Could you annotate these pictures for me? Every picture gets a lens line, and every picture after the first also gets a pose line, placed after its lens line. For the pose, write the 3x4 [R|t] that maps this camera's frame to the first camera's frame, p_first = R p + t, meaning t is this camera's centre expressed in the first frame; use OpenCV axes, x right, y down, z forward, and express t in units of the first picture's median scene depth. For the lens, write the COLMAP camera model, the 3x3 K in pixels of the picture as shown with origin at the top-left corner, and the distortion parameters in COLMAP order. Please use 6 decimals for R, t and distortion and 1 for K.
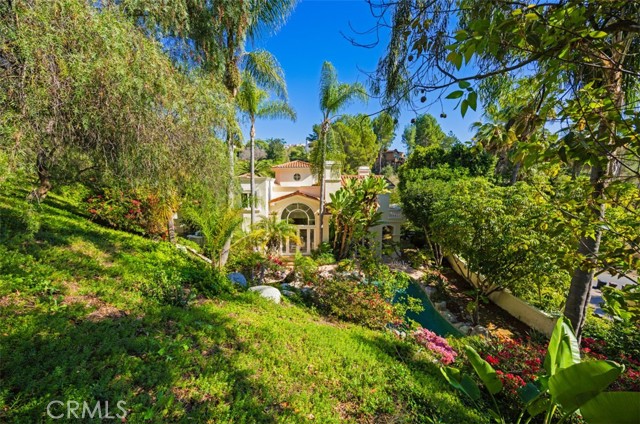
lens RADIAL K [[246.2, 0, 317.9], [0, 246.2, 209.5], [0, 0, 1]] dist [-0.002998, 0.000144]
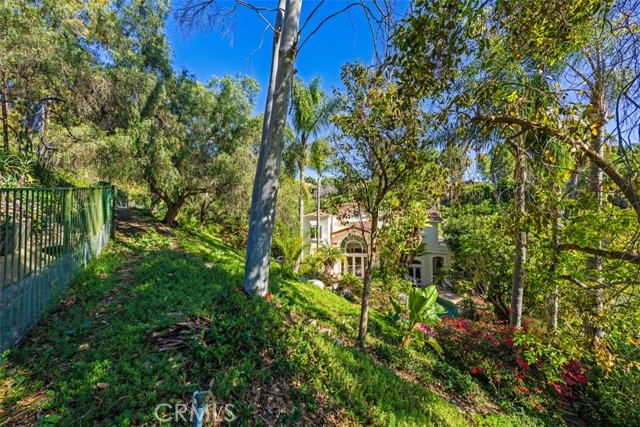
lens RADIAL K [[246.2, 0, 320.5], [0, 246.2, 215.2], [0, 0, 1]] dist [-0.002998, 0.000144]
pose [[0.960311, -0.017004, -0.278413, 0.107709], [-0.013850, 0.994002, -0.108482, 0.010629], [0.278587, 0.108033, 0.954315, -0.247490]]
